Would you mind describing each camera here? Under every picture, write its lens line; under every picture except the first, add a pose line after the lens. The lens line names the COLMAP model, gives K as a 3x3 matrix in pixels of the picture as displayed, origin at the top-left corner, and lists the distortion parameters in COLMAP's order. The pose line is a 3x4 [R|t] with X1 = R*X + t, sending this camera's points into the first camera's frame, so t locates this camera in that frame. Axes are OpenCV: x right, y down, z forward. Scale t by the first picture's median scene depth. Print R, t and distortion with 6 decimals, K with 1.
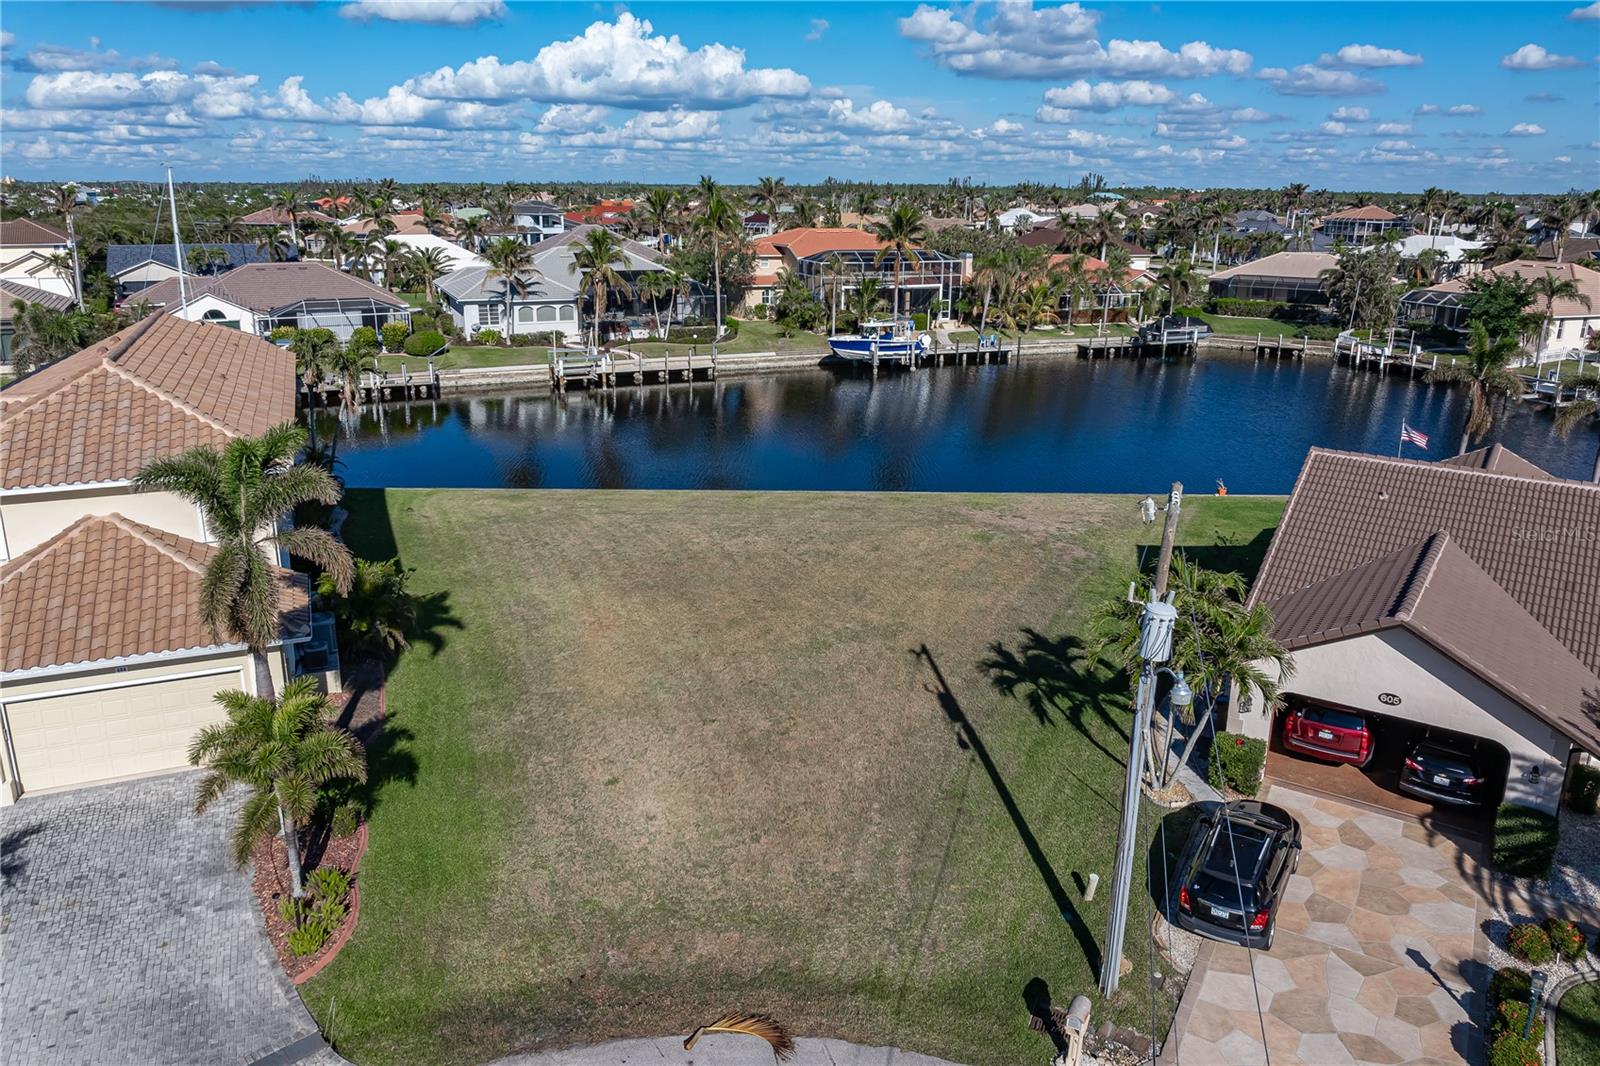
lens RADIAL K [[1122.4, 0, 811.2], [0, 1122.4, 490.0], [0, 0, 1]] dist [-0.025245, 0.008984]
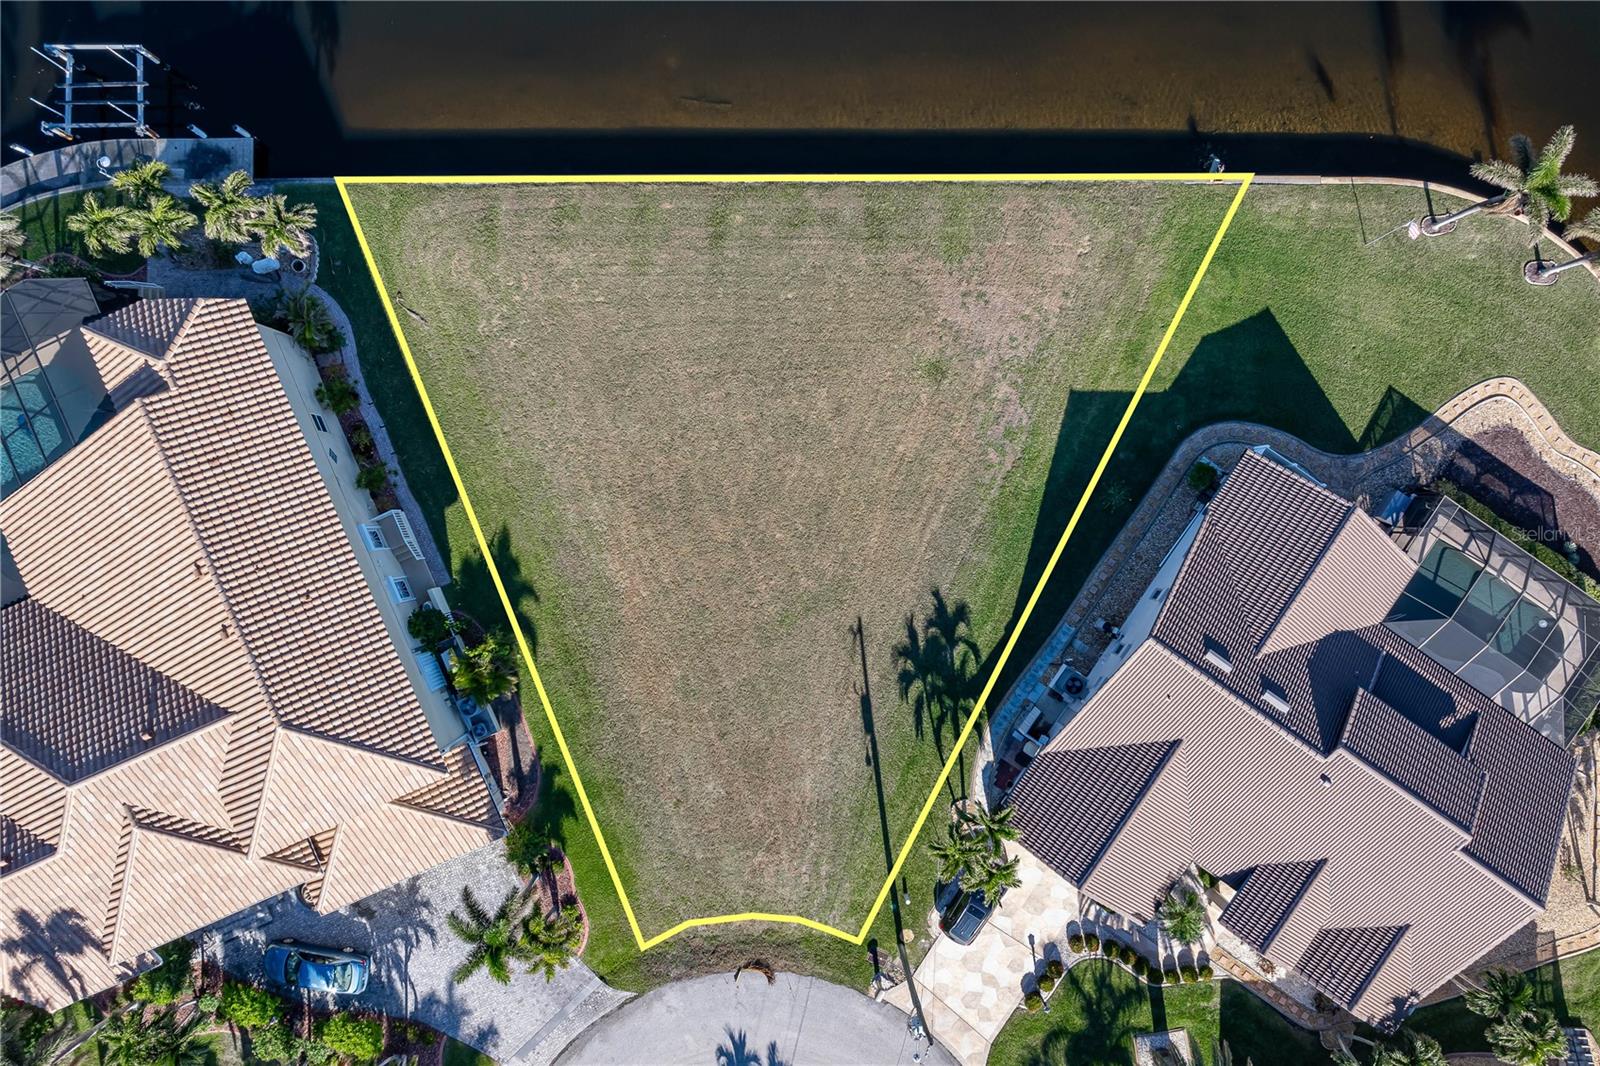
lens RADIAL K [[1122.4, 0, 806.1], [0, 1122.4, 527.6], [0, 0, 1]] dist [-0.025245, 0.008984]
pose [[0.999988, 0.003369, -0.003453, 0.012776], [0.002412, 0.270777, 0.962639, -0.475415], [0.004178, -0.962636, 0.270766, 0.263042]]
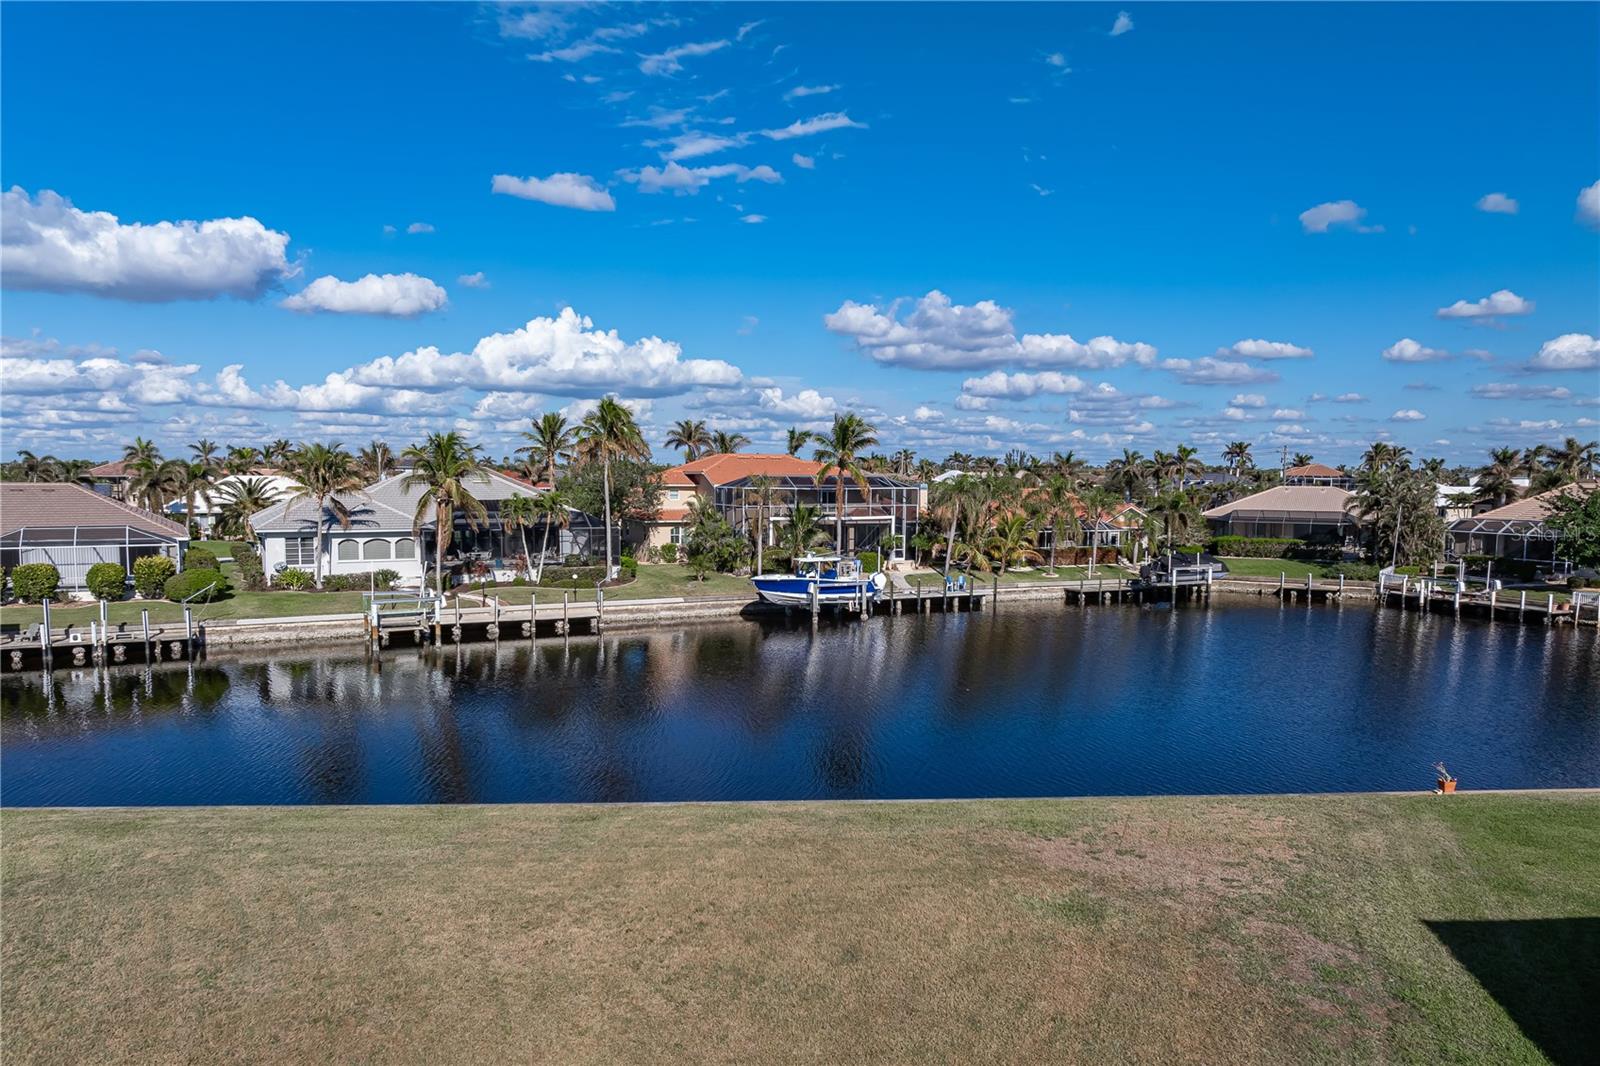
lens RADIAL K [[1122.4, 0, 810.2], [0, 1122.4, 582.5], [0, 0, 1]] dist [-0.025245, 0.008984]
pose [[0.998167, -0.008443, 0.059920, 0.008686], [0.018100, 0.986540, -0.162515, -0.008122], [-0.057741, 0.163302, 0.984885, 0.257048]]
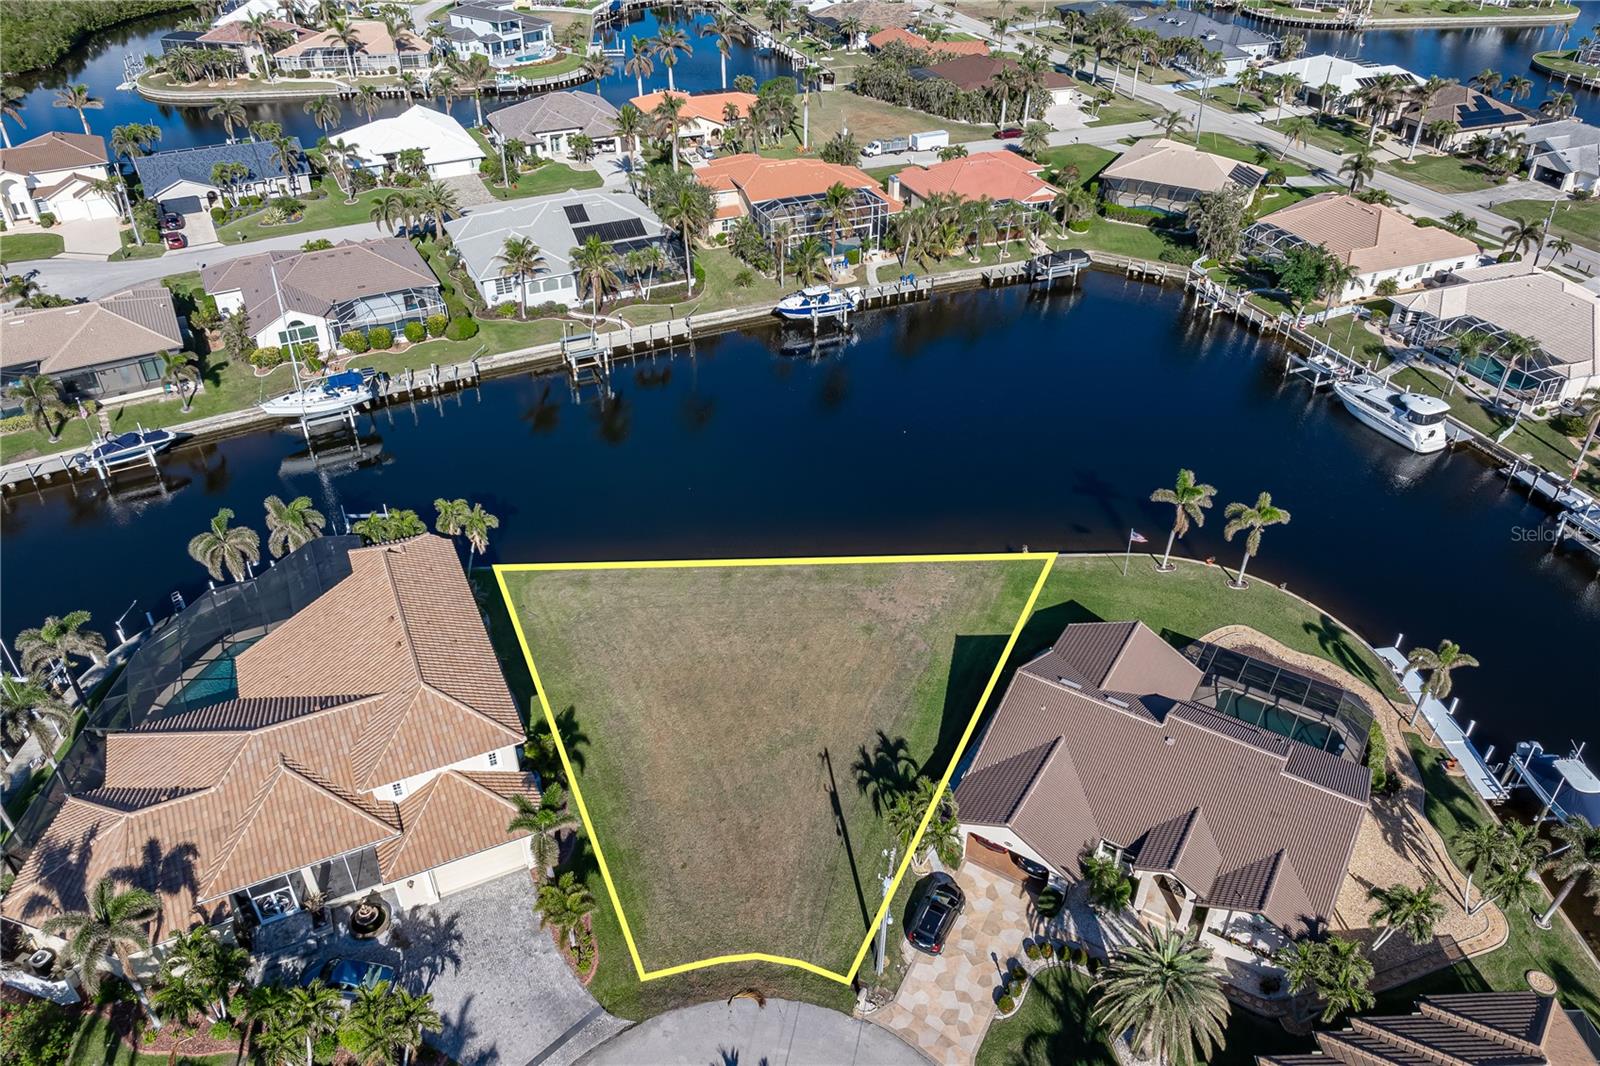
lens RADIAL K [[1122.4, 0, 814.5], [0, 1122.4, 483.0], [0, 0, 1]] dist [-0.025245, 0.008984]
pose [[0.999146, -0.023295, 0.034121, 0.008630], [0.011980, 0.953755, 0.300347, -0.330488], [-0.039540, -0.299682, 0.953219, -0.271591]]
